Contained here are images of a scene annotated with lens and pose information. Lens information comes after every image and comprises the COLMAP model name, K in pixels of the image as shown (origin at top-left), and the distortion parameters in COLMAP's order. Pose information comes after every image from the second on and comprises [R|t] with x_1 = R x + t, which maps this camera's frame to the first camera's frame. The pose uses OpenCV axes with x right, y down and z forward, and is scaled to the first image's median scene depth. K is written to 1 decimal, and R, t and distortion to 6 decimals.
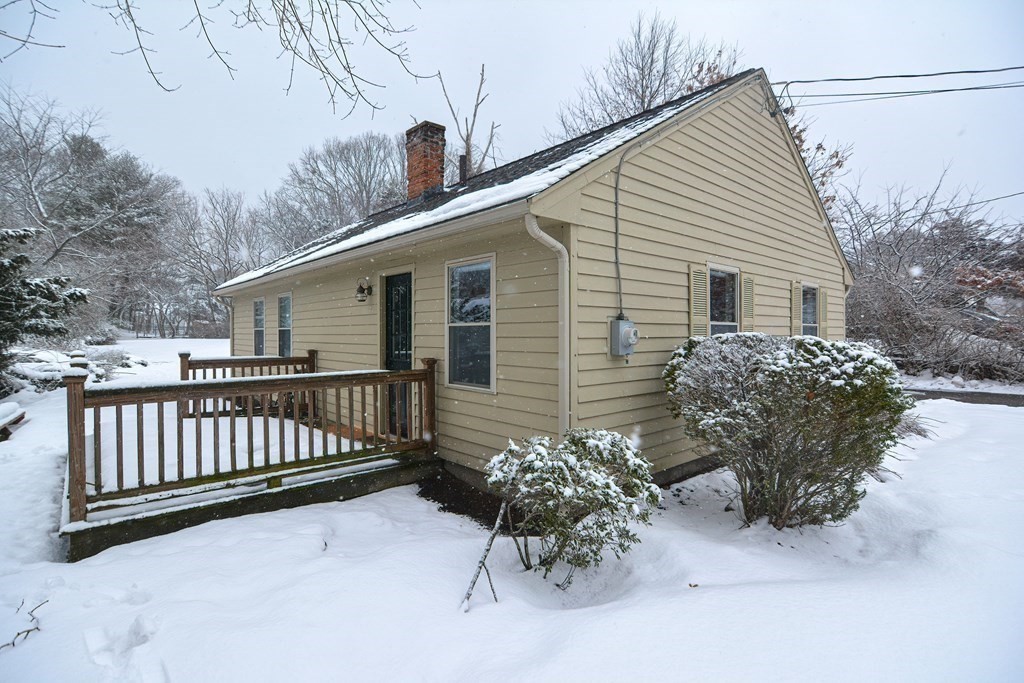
lens RADIAL K [[504.5, 0, 518.0], [0, 504.5, 333.8], [0, 0, 1]] dist [-0.019035, 0.006853]
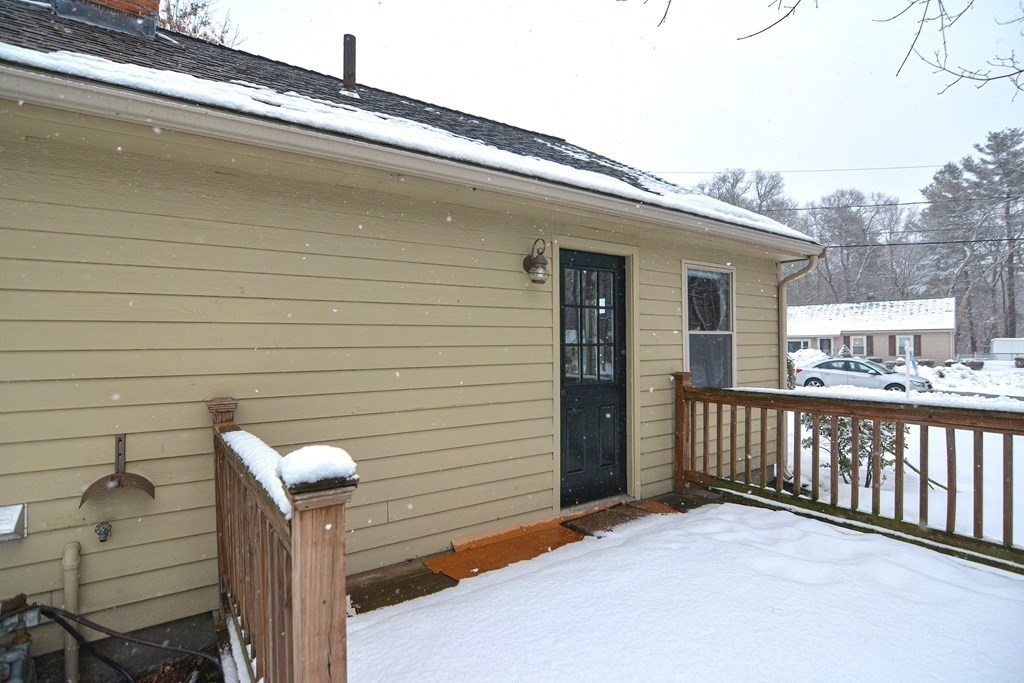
lens RADIAL K [[504.5, 0, 522.0], [0, 504.5, 349.5], [0, 0, 1]] dist [-0.019035, 0.006853]
pose [[0.125038, -0.011242, 0.992088, -0.195155], [0.010681, 0.999893, 0.009984, 0.000089], [-0.992095, 0.009348, 0.125144, 0.219123]]
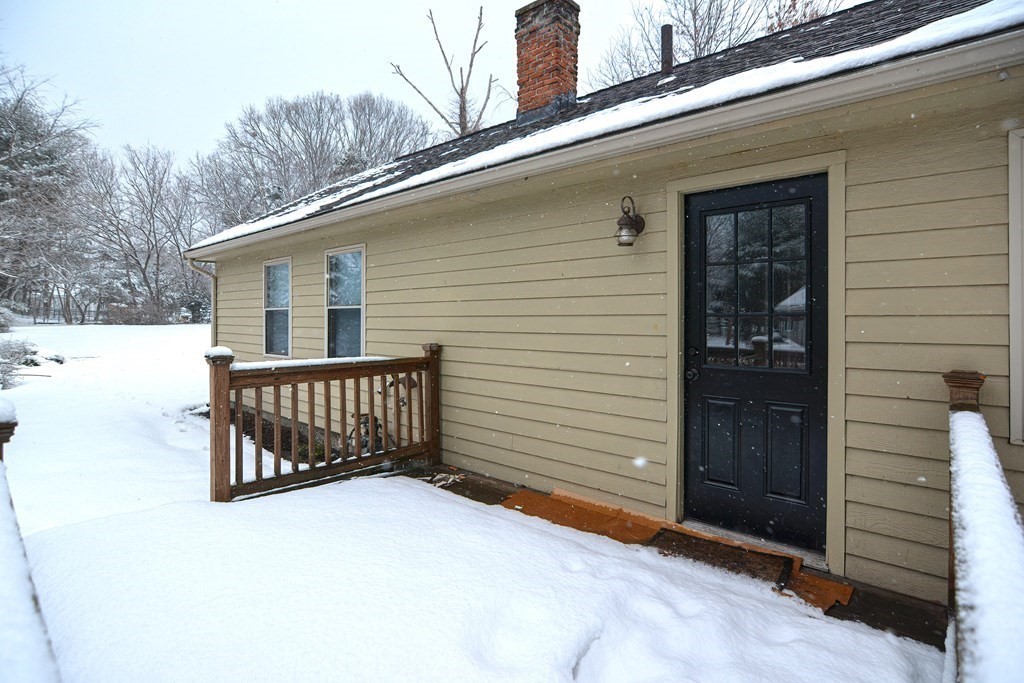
lens RADIAL K [[504.5, 0, 525.8], [0, 504.5, 318.2], [0, 0, 1]] dist [-0.019035, 0.006853]
pose [[0.991148, -0.006660, 0.132594, -0.109914], [0.006121, 0.999971, 0.004466, 0.000368], [-0.132620, -0.003615, 0.991160, 0.123917]]
